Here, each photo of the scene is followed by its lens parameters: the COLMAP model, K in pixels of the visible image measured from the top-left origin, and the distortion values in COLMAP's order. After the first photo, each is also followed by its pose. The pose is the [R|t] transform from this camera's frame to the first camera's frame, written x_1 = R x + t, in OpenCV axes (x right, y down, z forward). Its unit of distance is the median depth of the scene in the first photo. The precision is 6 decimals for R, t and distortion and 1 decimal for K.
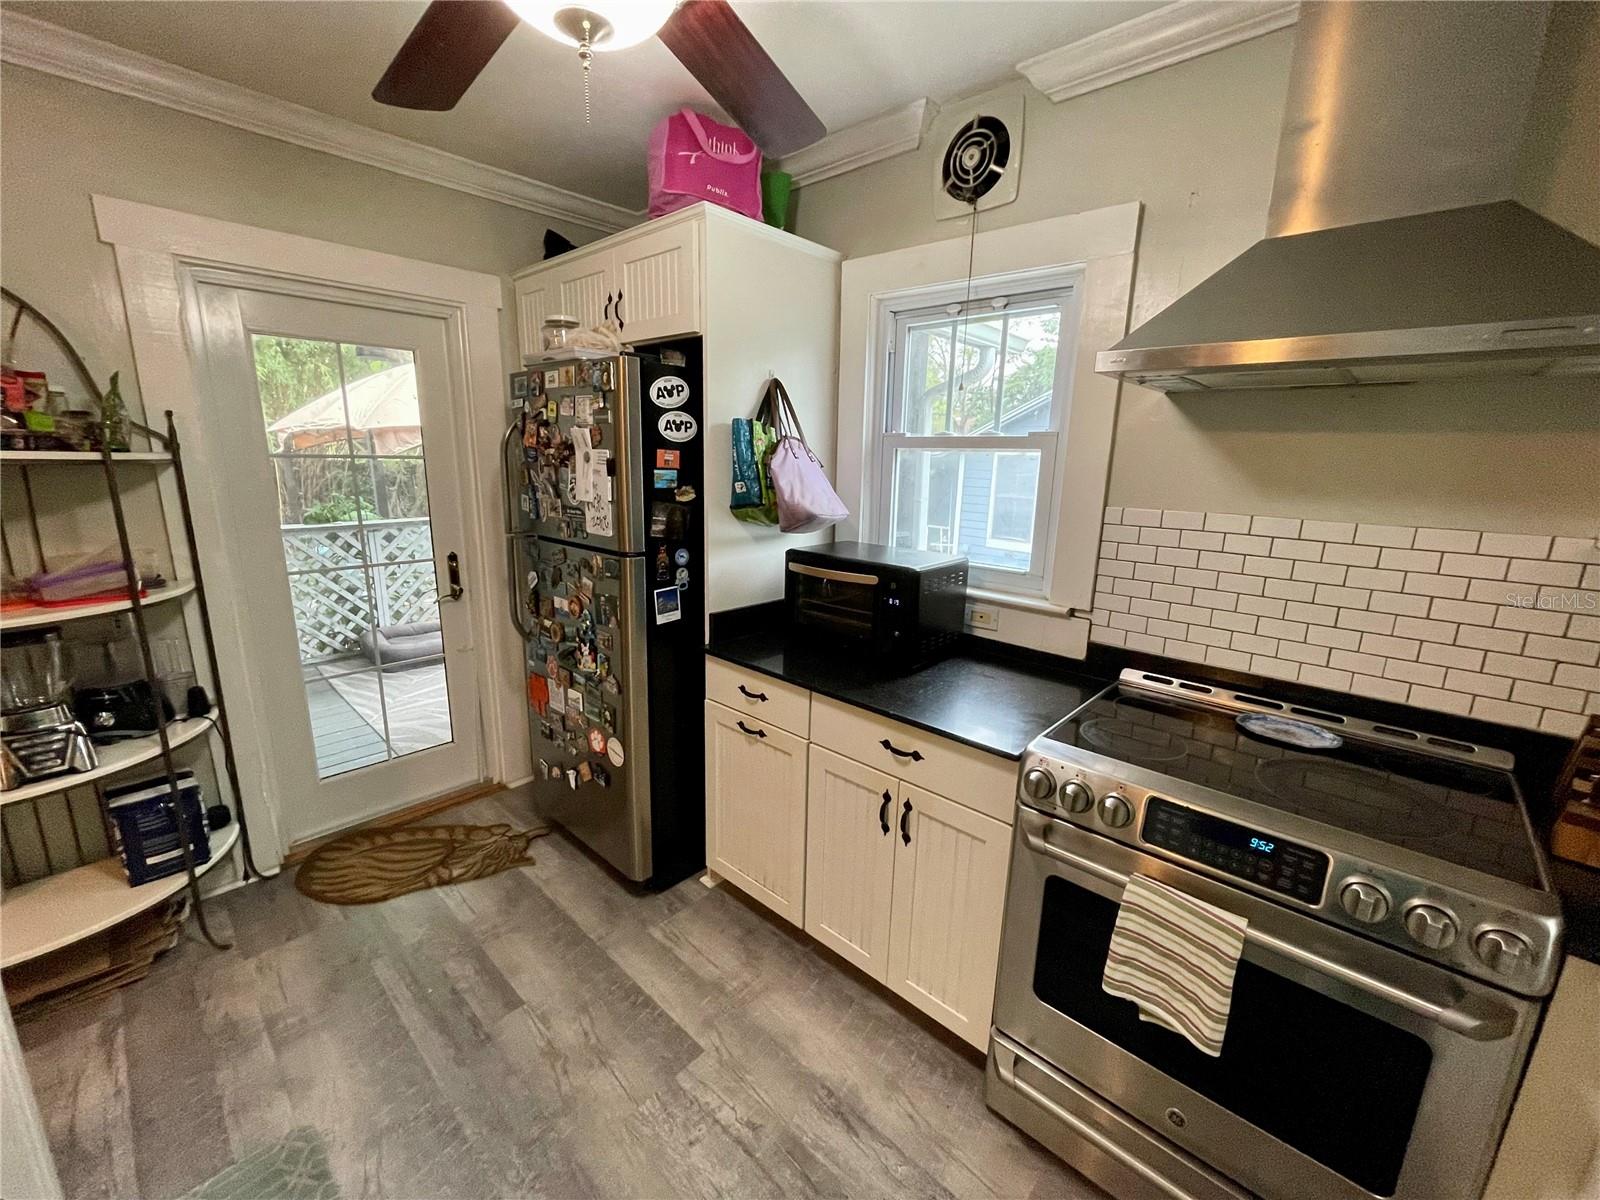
lens RADIAL K [[649.2, 0, 805.4], [0, 649.2, 600.6], [0, 0, 1]] dist [-0.001278, -0.000179]
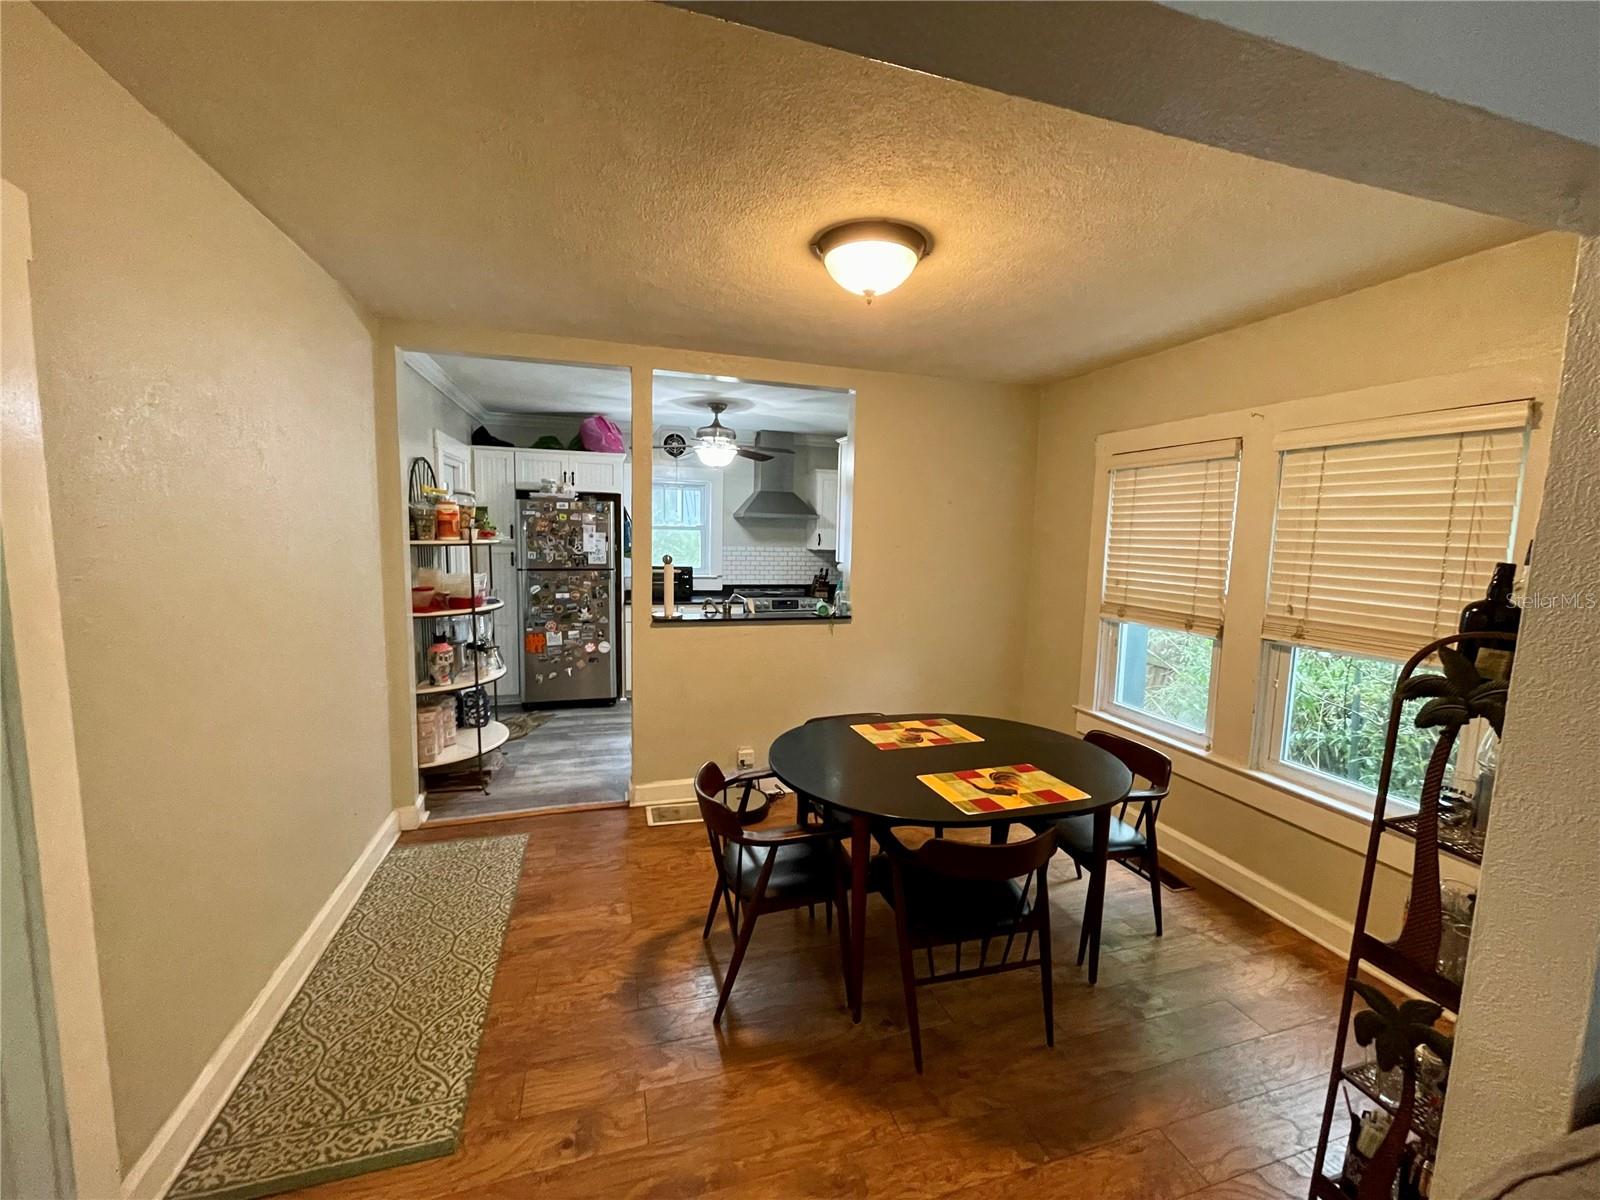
lens RADIAL K [[649.2, 0, 805.4], [0, 649.2, 600.6], [0, 0, 1]] dist [-0.001278, -0.000179]
pose [[0.505231, -0.105358, 0.856529, -2.365517], [0.177084, 0.984056, 0.016590, 0.170337], [-0.844620, 0.143296, 0.515833, -1.183901]]
